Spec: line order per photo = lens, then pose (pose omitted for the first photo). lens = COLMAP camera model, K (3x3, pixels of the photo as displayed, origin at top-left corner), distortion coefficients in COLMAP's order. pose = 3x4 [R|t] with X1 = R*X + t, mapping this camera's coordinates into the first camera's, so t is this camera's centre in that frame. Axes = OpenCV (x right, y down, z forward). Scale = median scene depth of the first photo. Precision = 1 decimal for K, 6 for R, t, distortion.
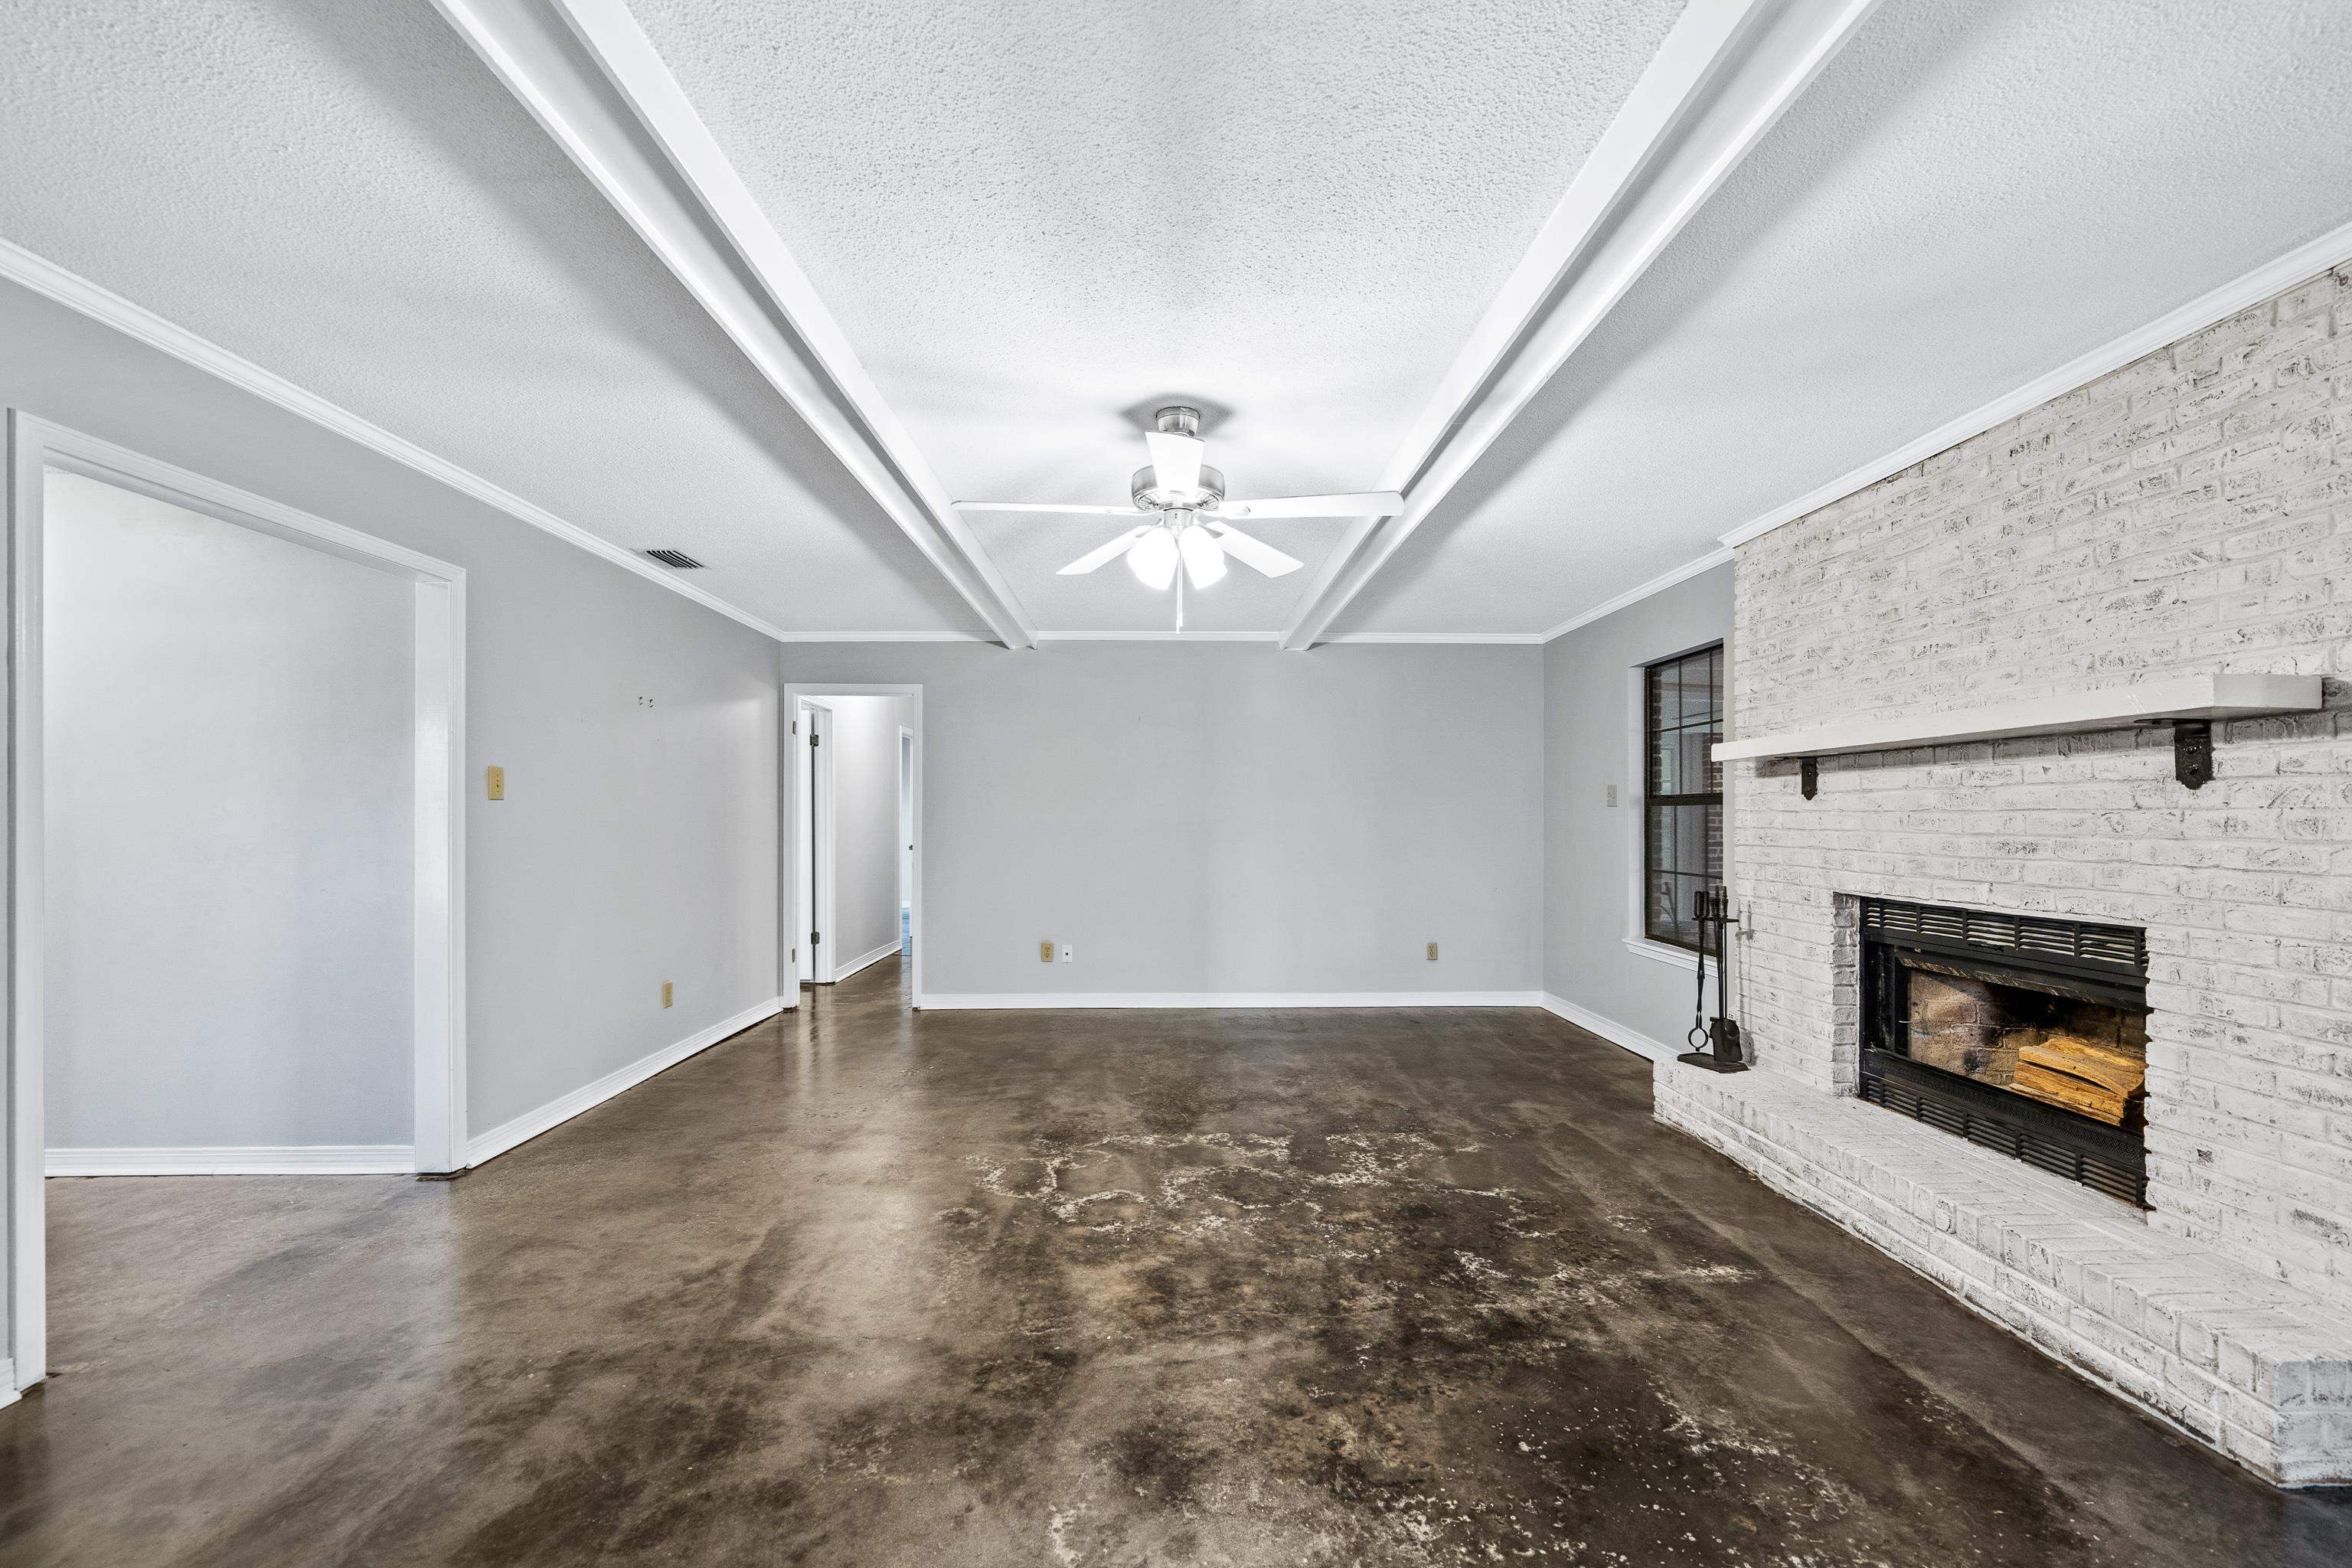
lens RADIAL K [[960.4, 0, 1179.9], [0, 960.4, 802.8], [0, 0, 1]] dist [0.001839, -0.000495]
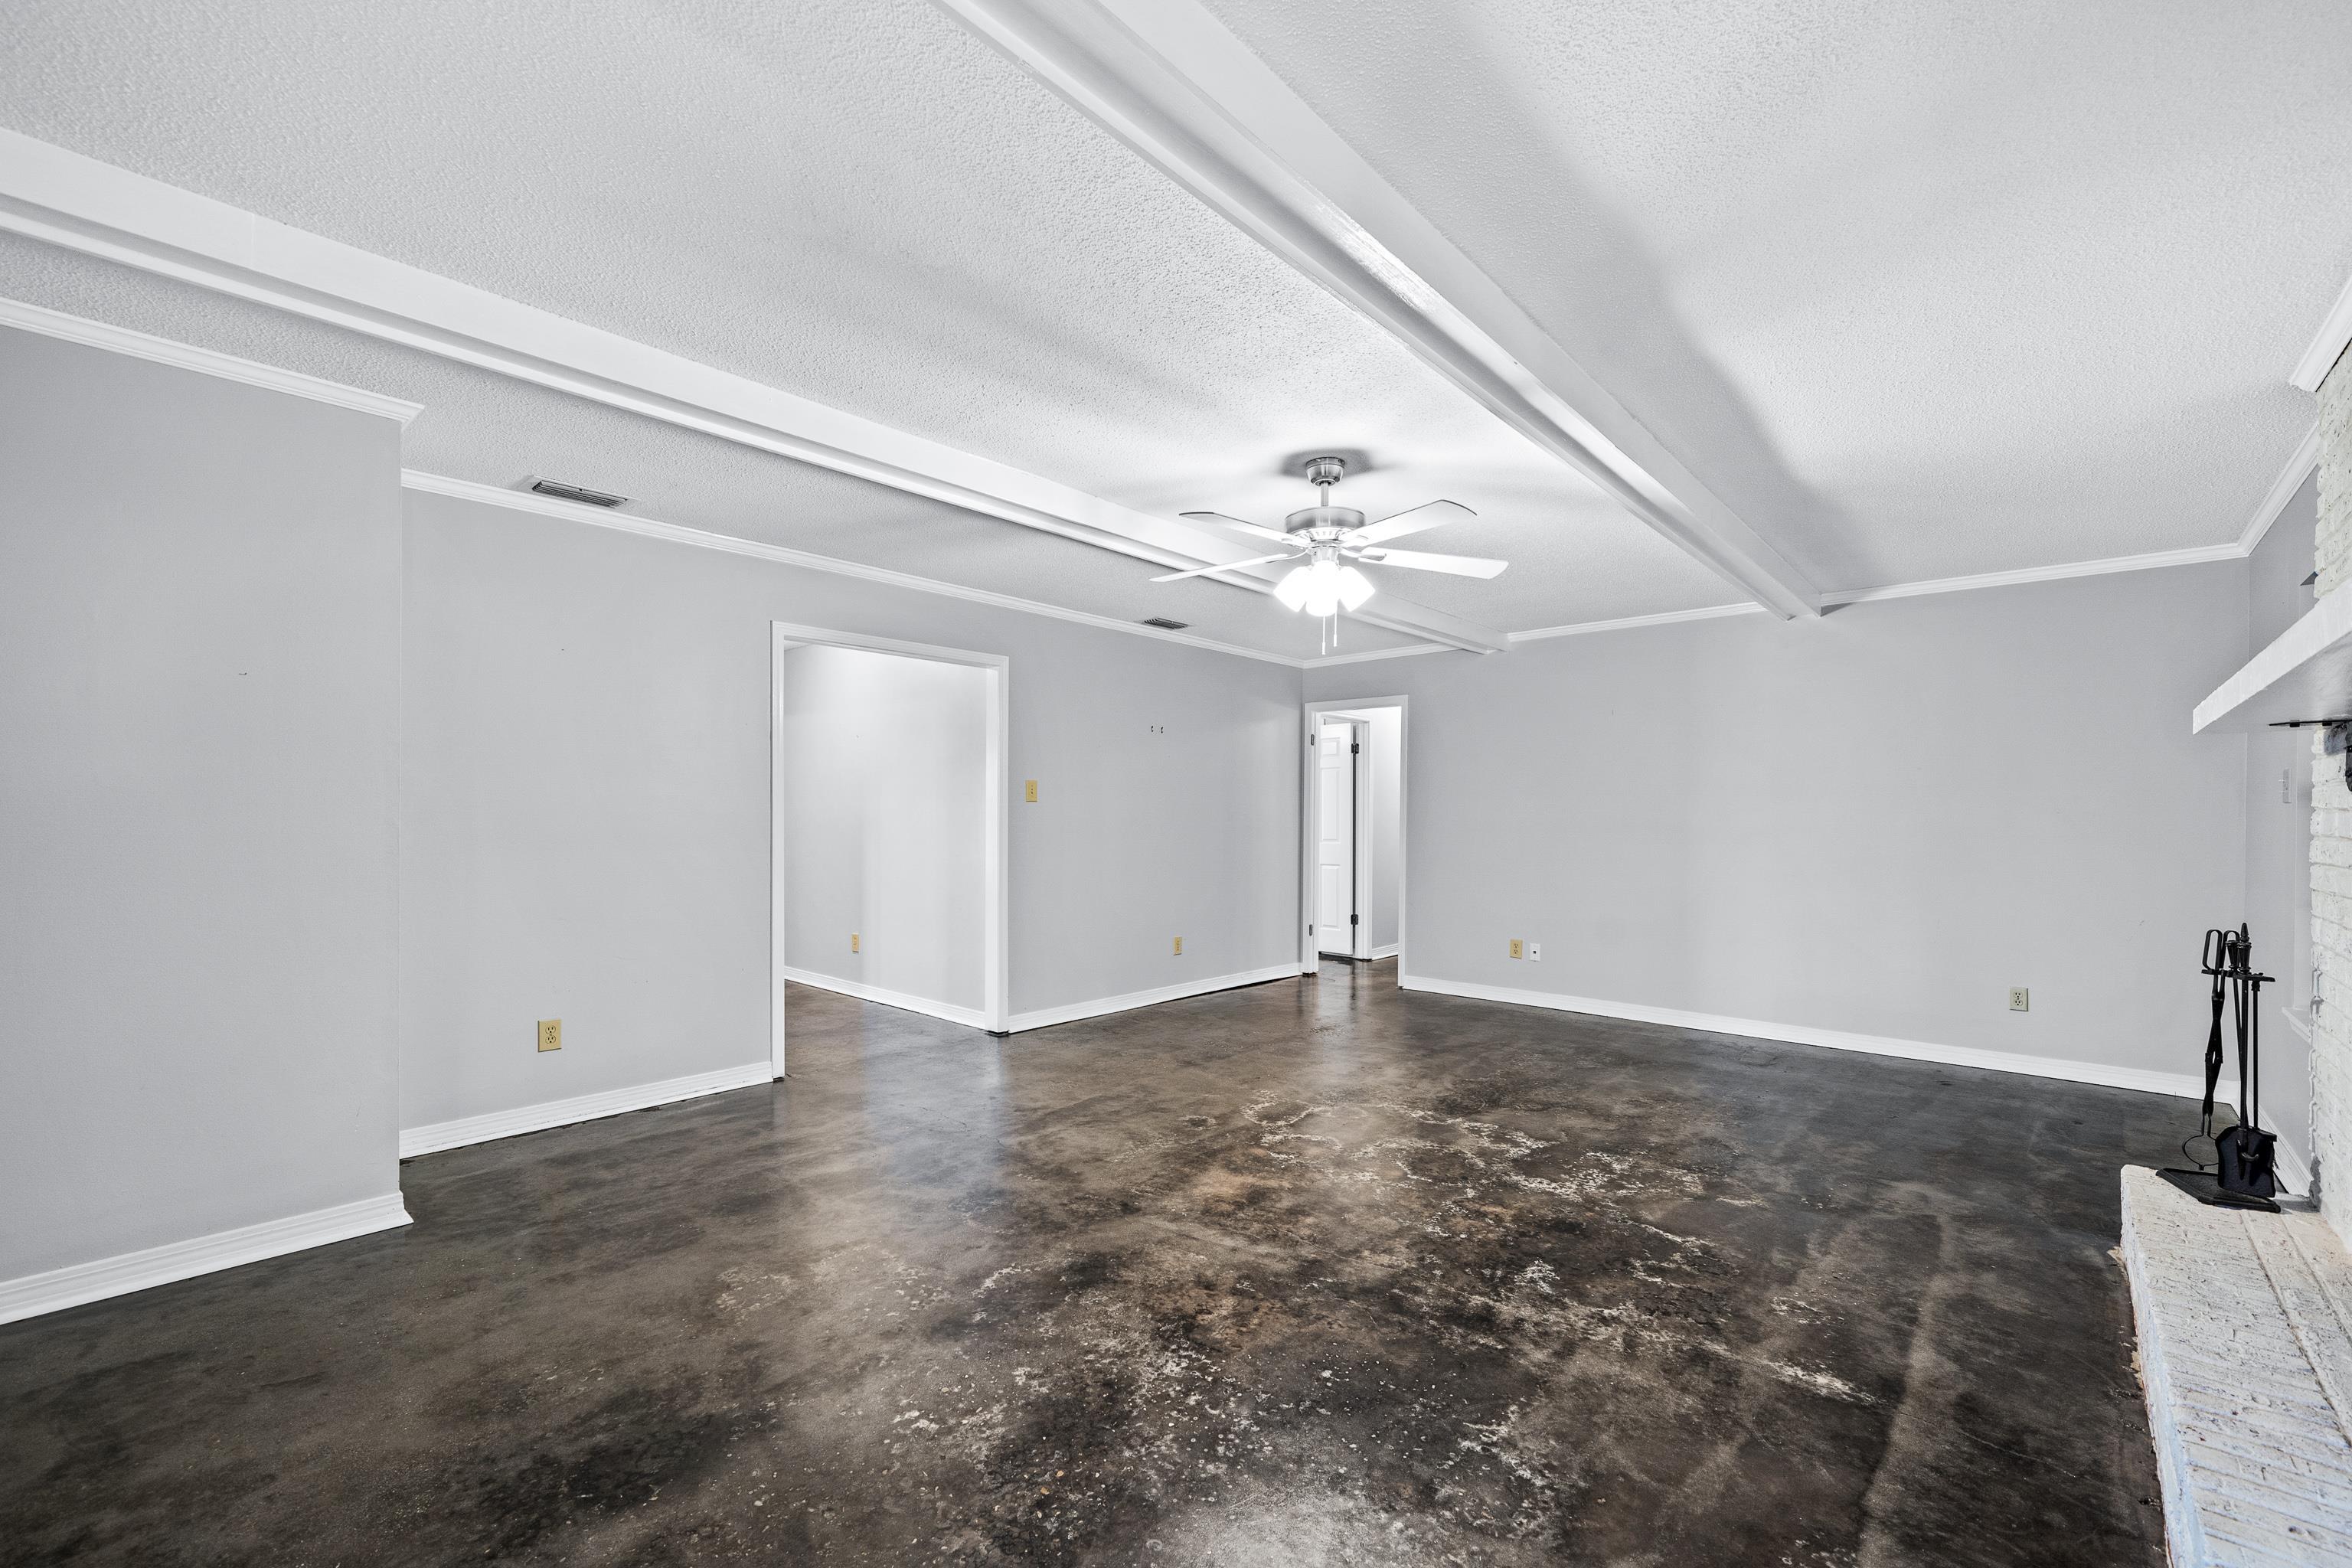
lens RADIAL K [[960.4, 0, 1190.3], [0, 960.4, 803.2], [0, 0, 1]] dist [0.001839, -0.000495]
pose [[0.729536, -0.004267, -0.683929, 0.619525], [0.004294, 0.999989, -0.001659, 0.003943], [0.683929, -0.001726, 0.729546, 0.046201]]
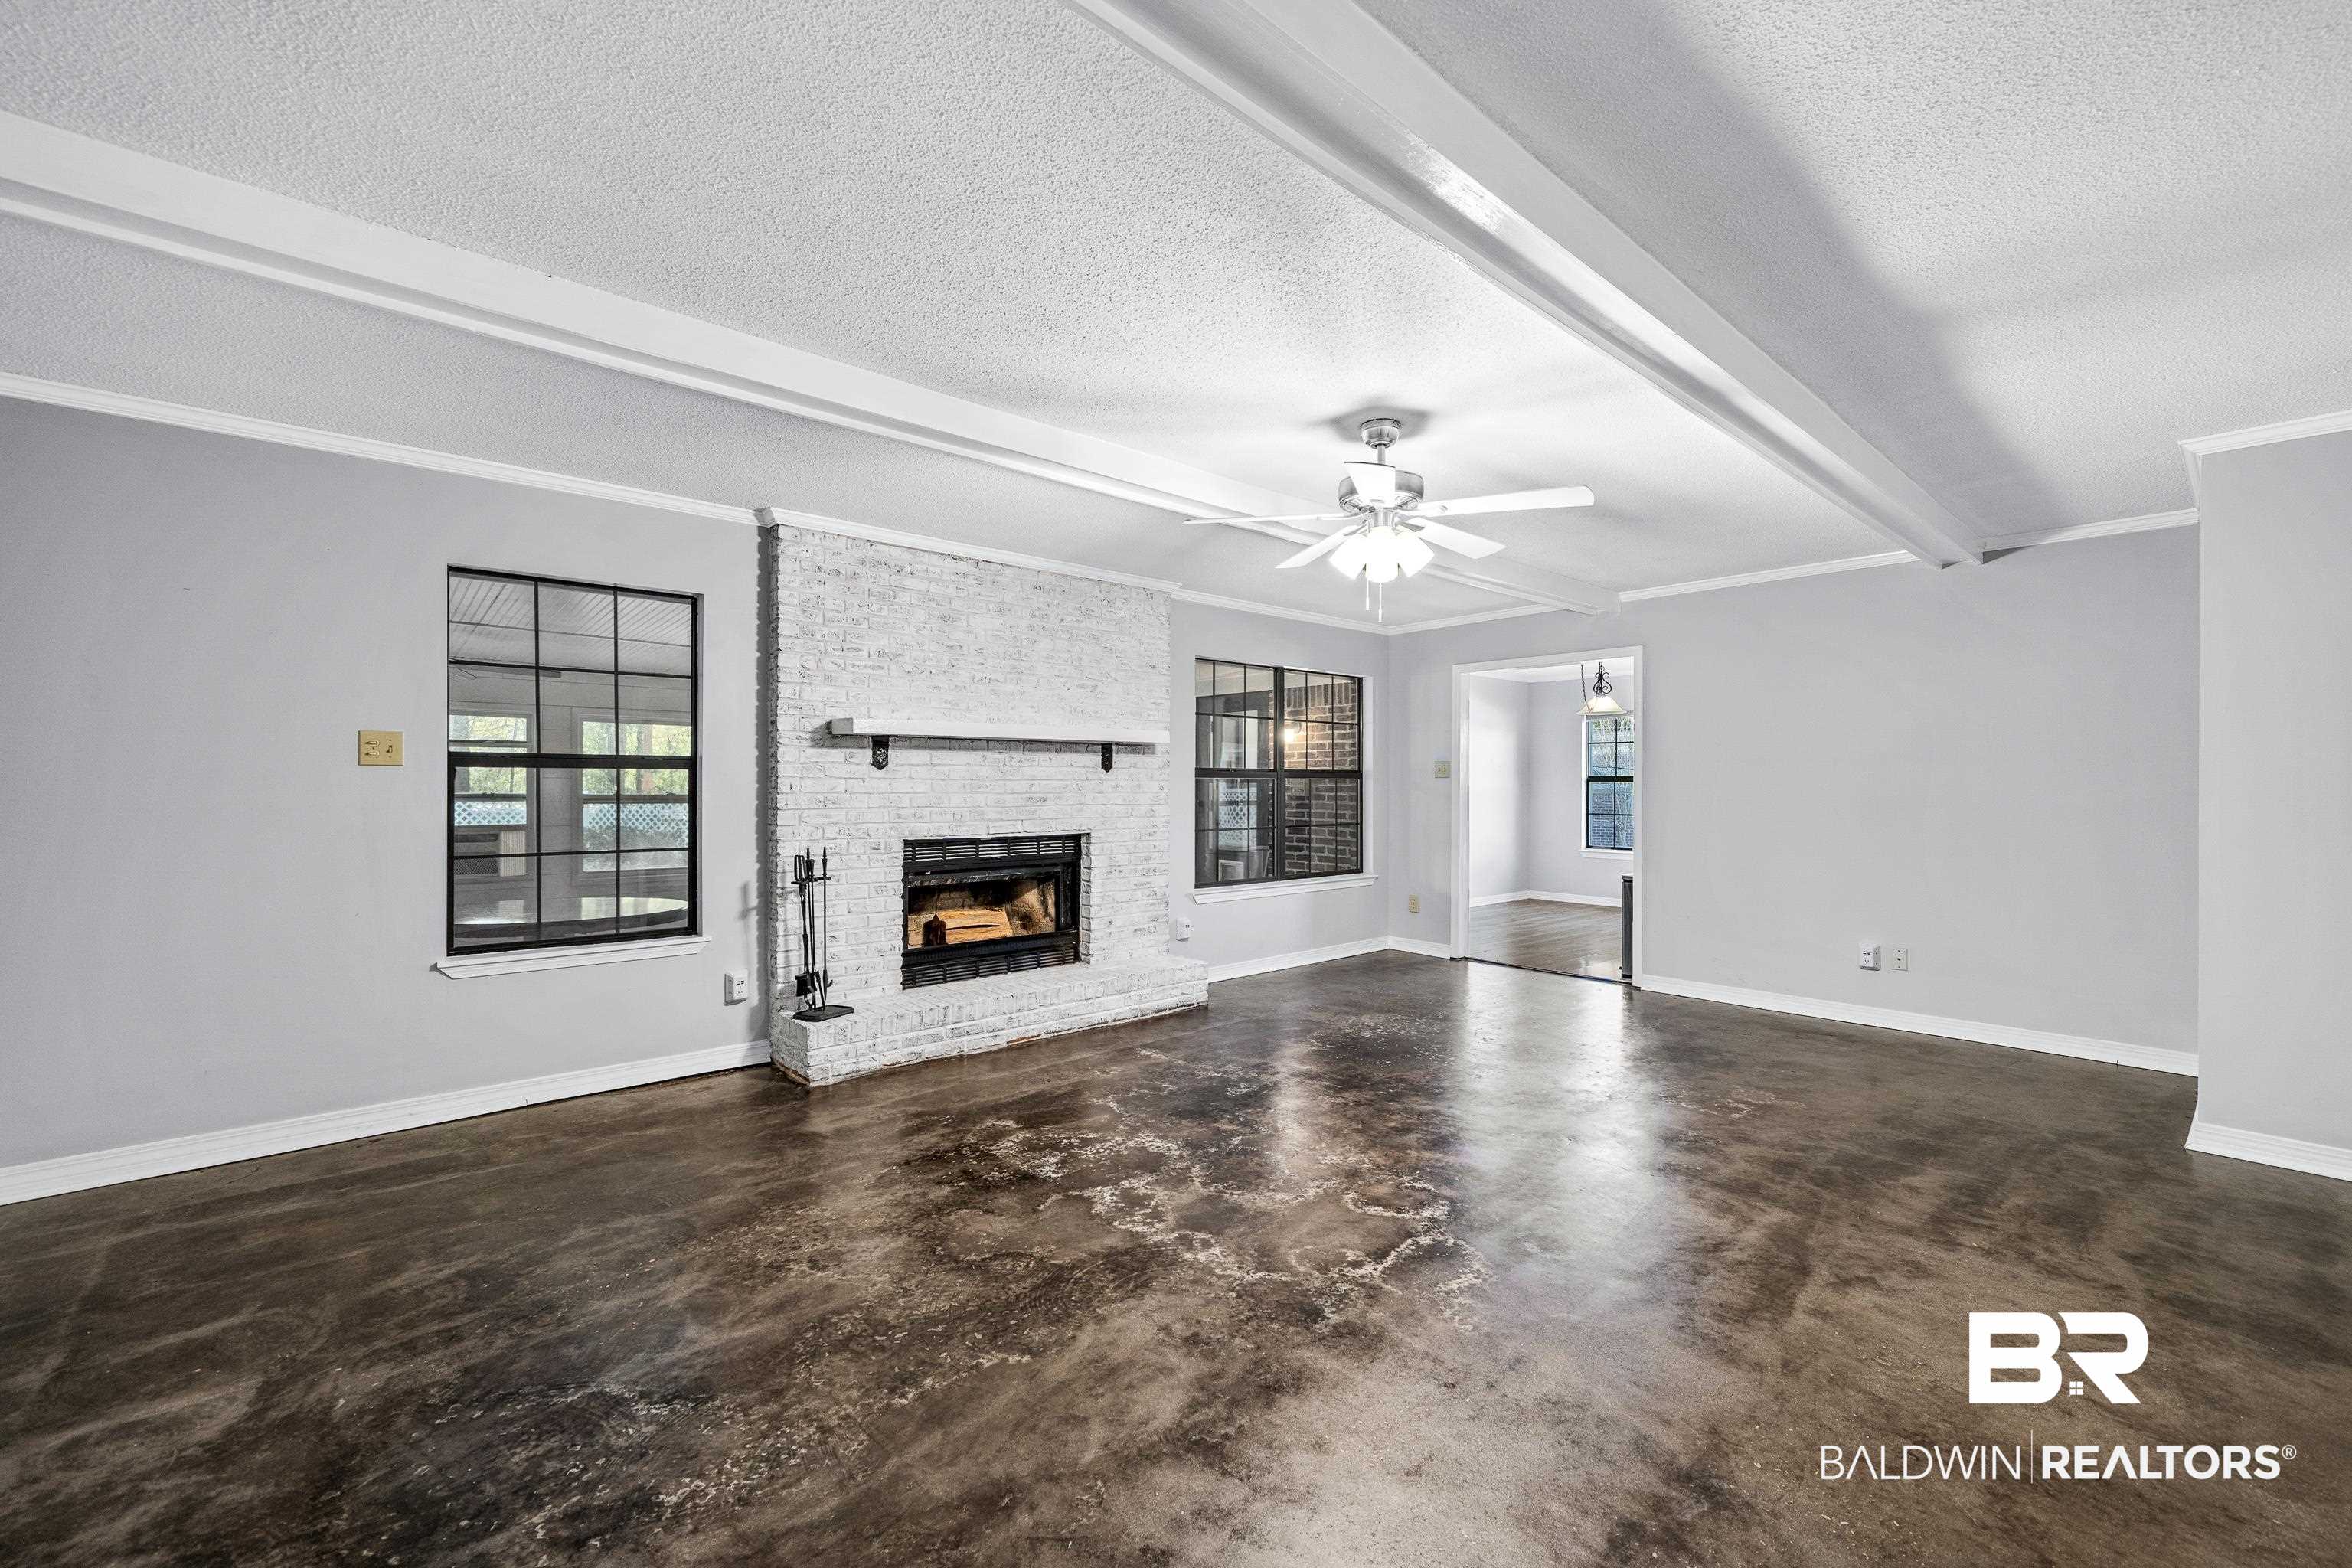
lens RADIAL K [[960.4, 0, 1180.4], [0, 960.4, 783.6], [0, 0, 1]] dist [0.001839, -0.000495]
pose [[-0.643591, -0.002809, 0.765364, -0.650438], [-0.014534, 0.999858, -0.008552, 0.023331], [-0.765231, -0.016628, -0.643541, 1.744211]]
